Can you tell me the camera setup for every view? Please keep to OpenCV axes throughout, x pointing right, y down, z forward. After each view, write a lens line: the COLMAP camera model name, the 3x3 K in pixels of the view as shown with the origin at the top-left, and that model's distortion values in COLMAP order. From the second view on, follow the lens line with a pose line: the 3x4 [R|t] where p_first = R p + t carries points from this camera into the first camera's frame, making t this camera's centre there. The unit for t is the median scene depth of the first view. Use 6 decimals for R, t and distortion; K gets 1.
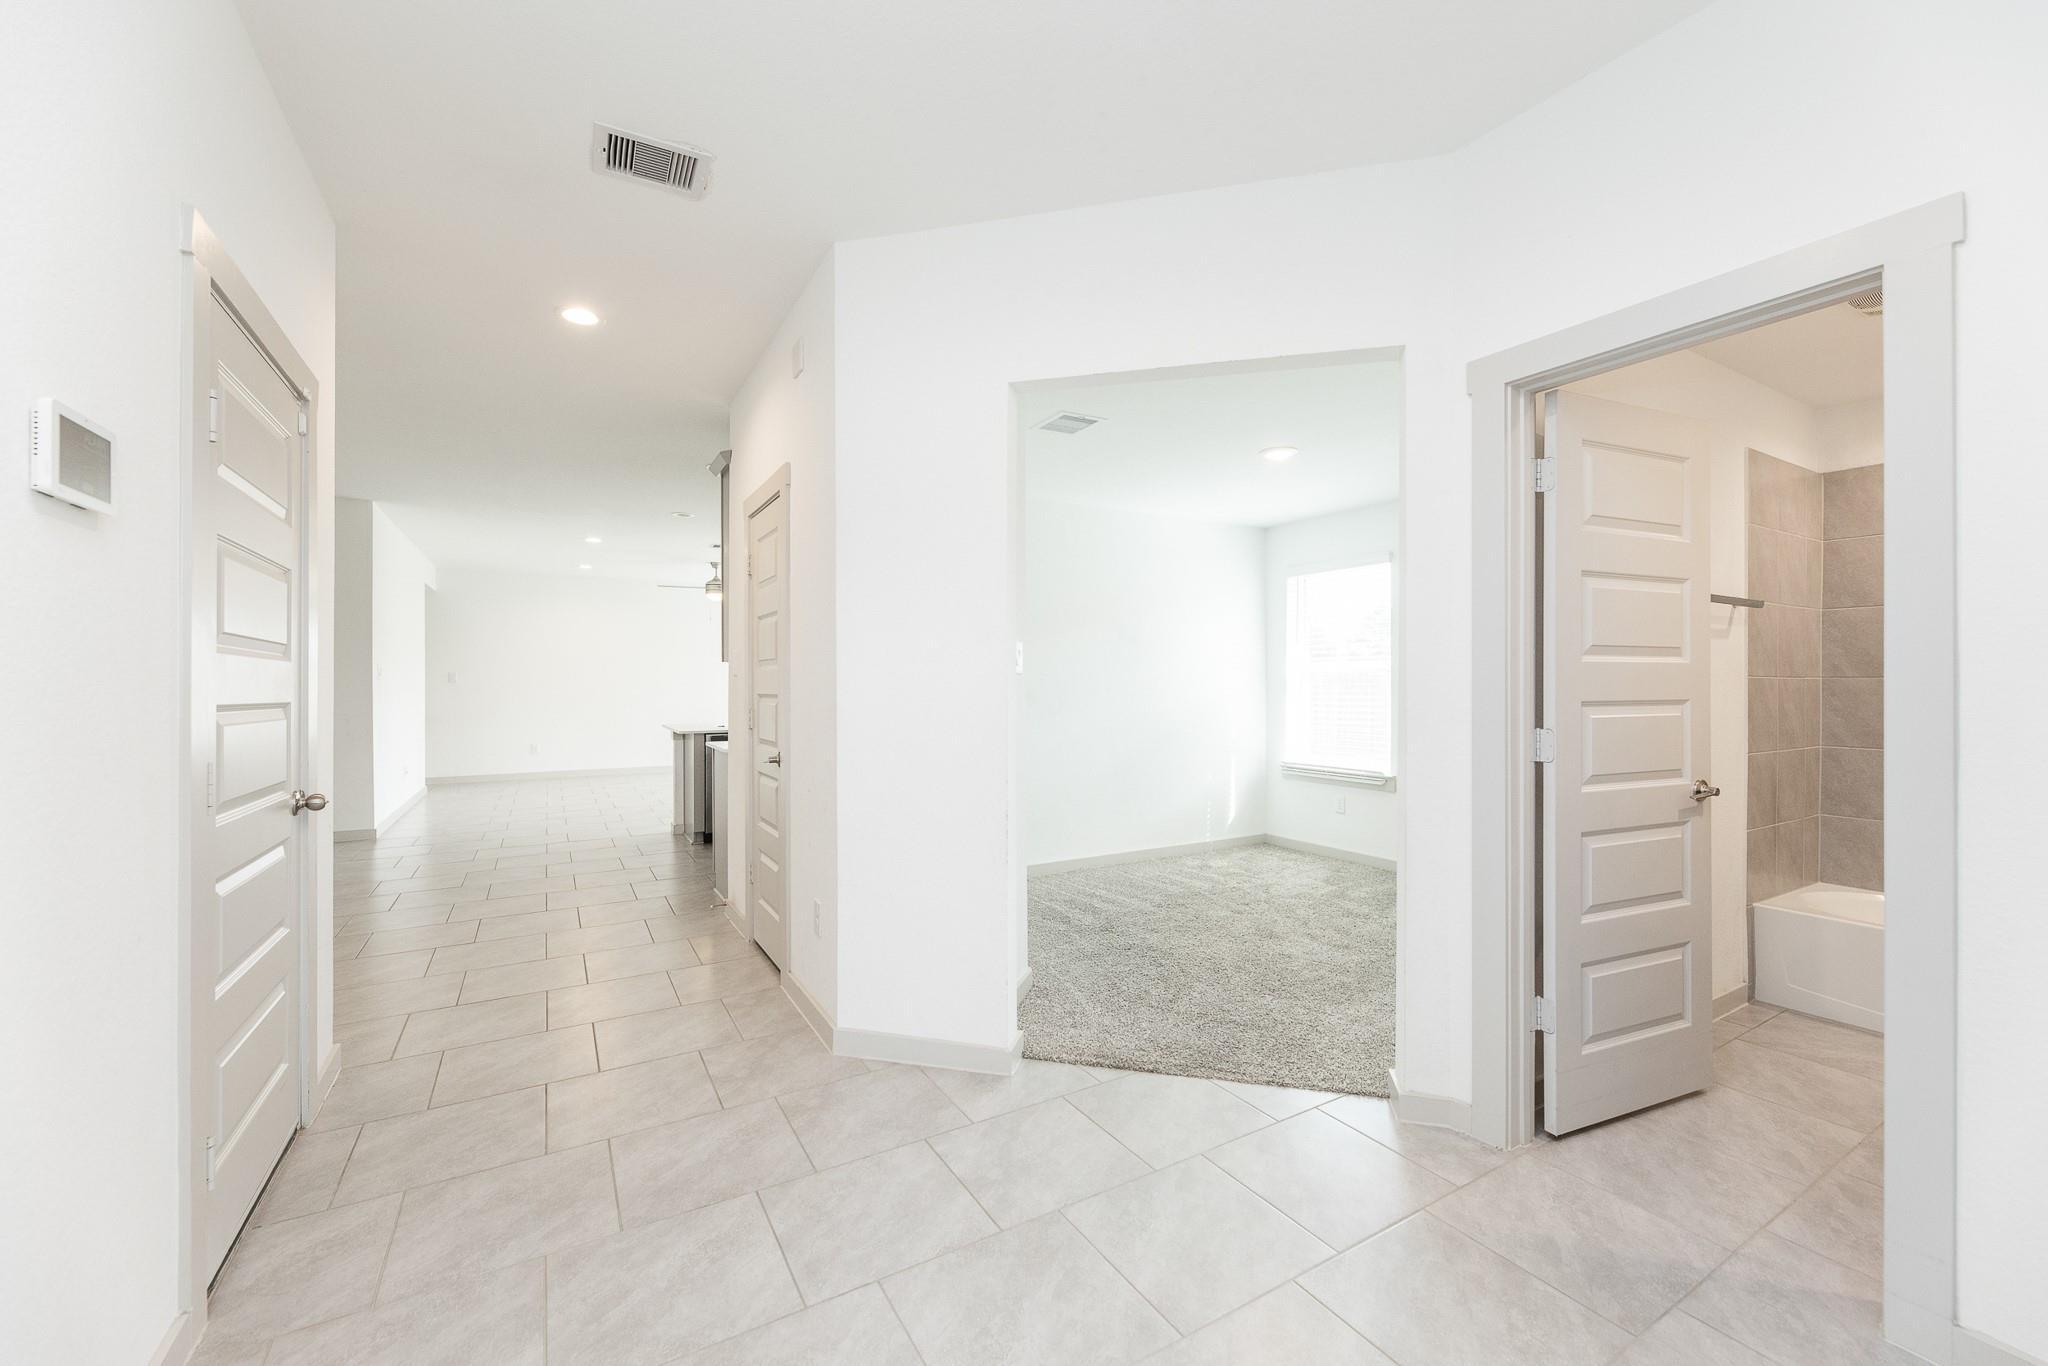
lens RADIAL K [[827.9, 0, 1024.1], [0, 827.9, 679.7], [0, 0, 1]] dist [-0.002181, -0.000474]
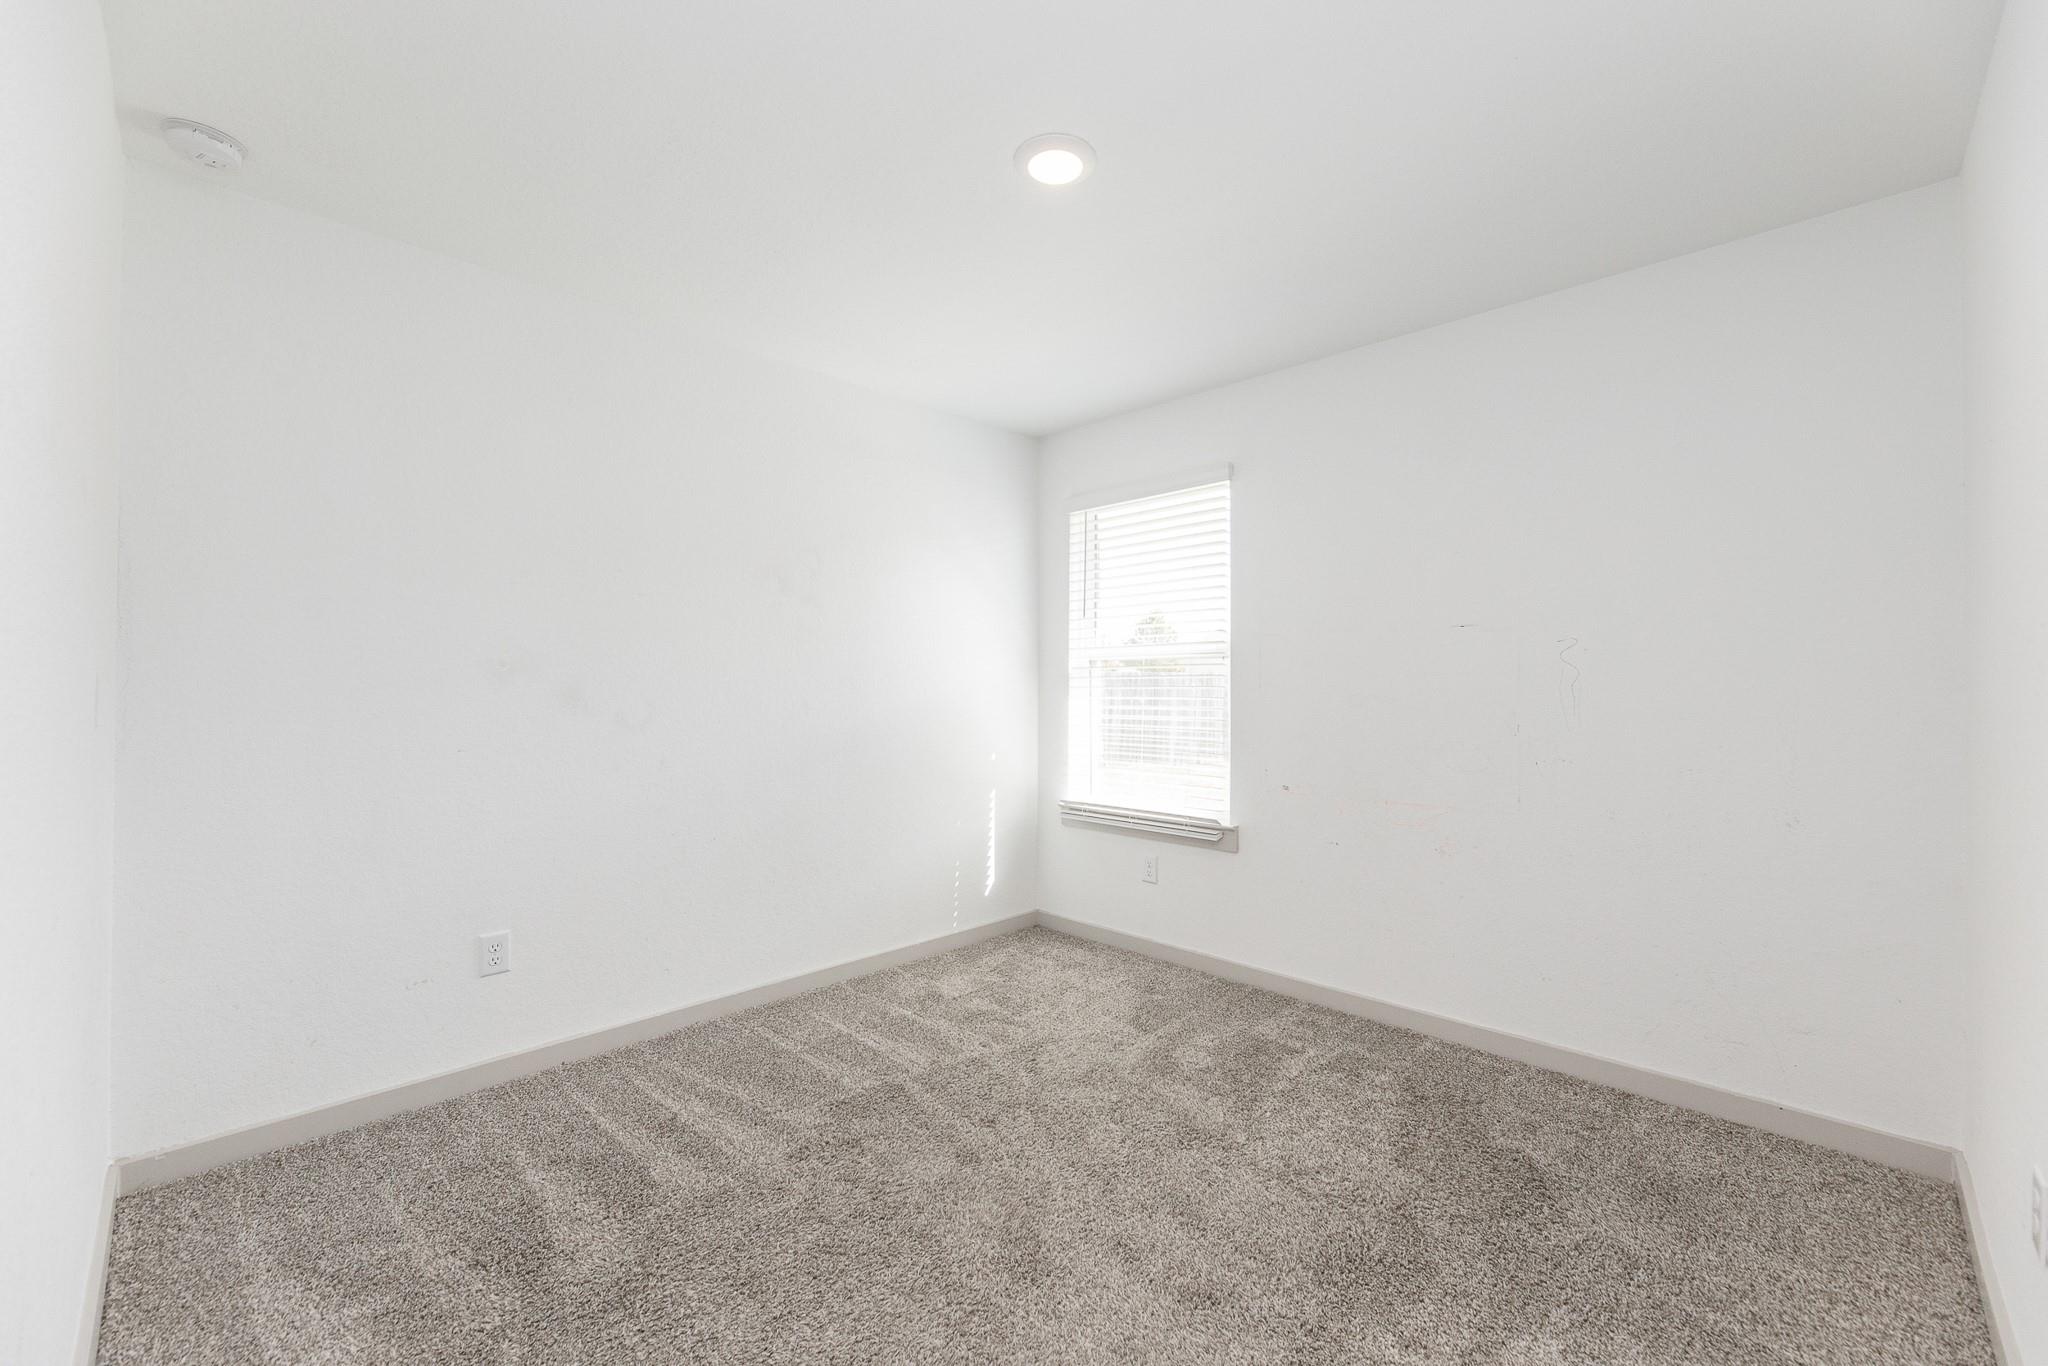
lens RADIAL K [[827.9, 0, 1020.7], [0, 827.9, 675.0], [0, 0, 1]] dist [-0.002181, -0.000474]
pose [[0.968780, 0.005870, 0.247852, 0.134106], [-0.002890, 0.999919, -0.012387, 0.011640], [-0.247905, 0.011284, 0.968719, 0.426746]]
